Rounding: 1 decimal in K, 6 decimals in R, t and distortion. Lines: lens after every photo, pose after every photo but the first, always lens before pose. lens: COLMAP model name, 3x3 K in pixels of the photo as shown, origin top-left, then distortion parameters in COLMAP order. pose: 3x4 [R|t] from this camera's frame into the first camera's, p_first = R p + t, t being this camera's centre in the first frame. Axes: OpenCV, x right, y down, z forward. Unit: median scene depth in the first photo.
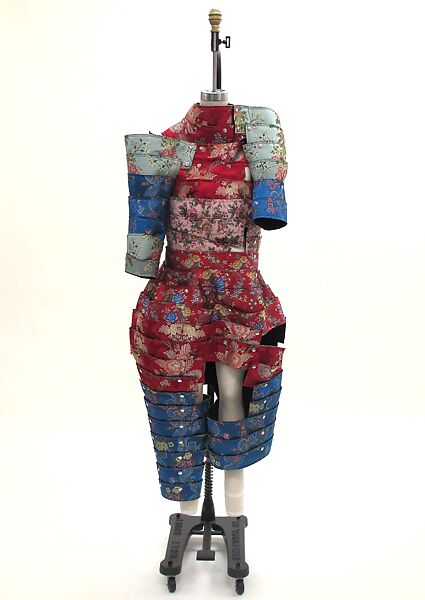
lens RADIAL K [[726.6, 0, 215.9], [0, 726.6, 300.3], [0, 0, 1]] dist [-0.172903, 0.000000]
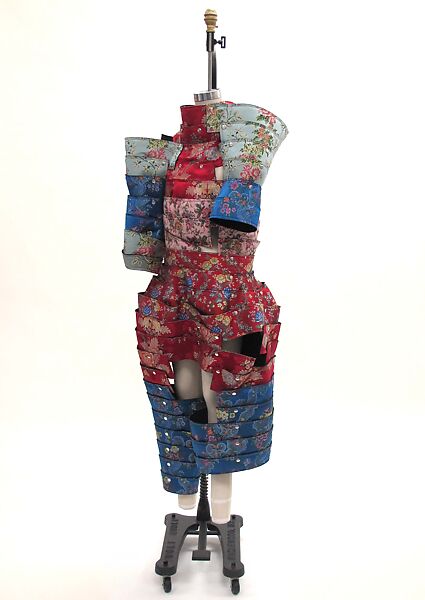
lens RADIAL K [[726.6, 0, 210.8], [0, 726.6, 298.2], [0, 0, 1]] dist [-0.172903, 0.000000]
pose [[0.774041, 0.097165, -0.625636, 0.660956], [-0.105195, 0.994156, 0.024251, -0.029471], [0.624336, 0.047043, 0.779738, 0.237890]]
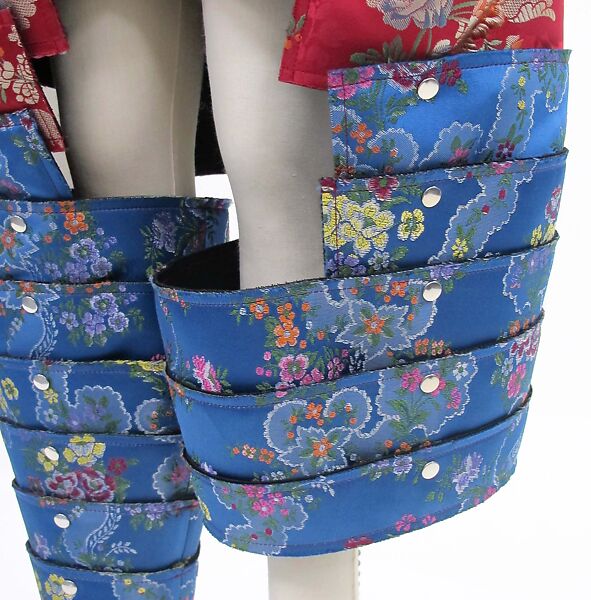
lens RADIAL K [[810.2, 0, 296.3], [0, 810.2, 299.2], [0, 0, 1]] dist [-0.064051, 0.000000]
pose [[0.906943, 0.064115, -0.416346, 0.126203], [-0.048623, 0.997677, 0.047720, 0.165360], [0.418439, -0.023035, 0.907953, 0.857962]]
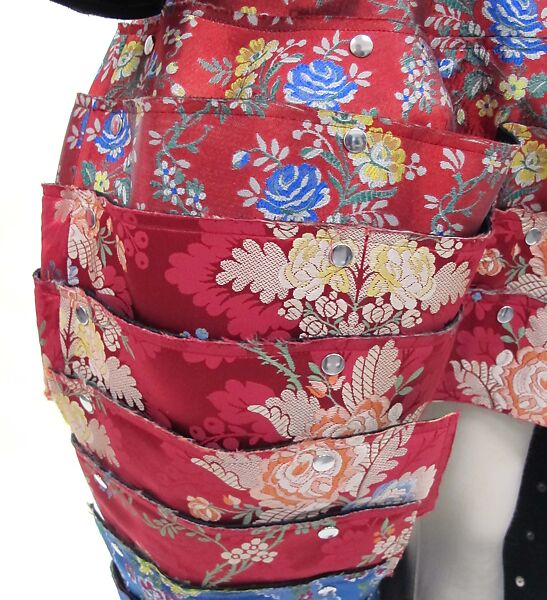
lens RADIAL K [[574.9, 0, 272.3], [0, 574.9, 271.1], [0, 0, 1]] dist [-0.068489, 0.000000]
pose [[0.966318, -0.054869, 0.251434, -0.098658], [0.045671, 0.998062, 0.042276, 0.035101], [-0.253267, -0.029369, 0.966951, 0.869982]]
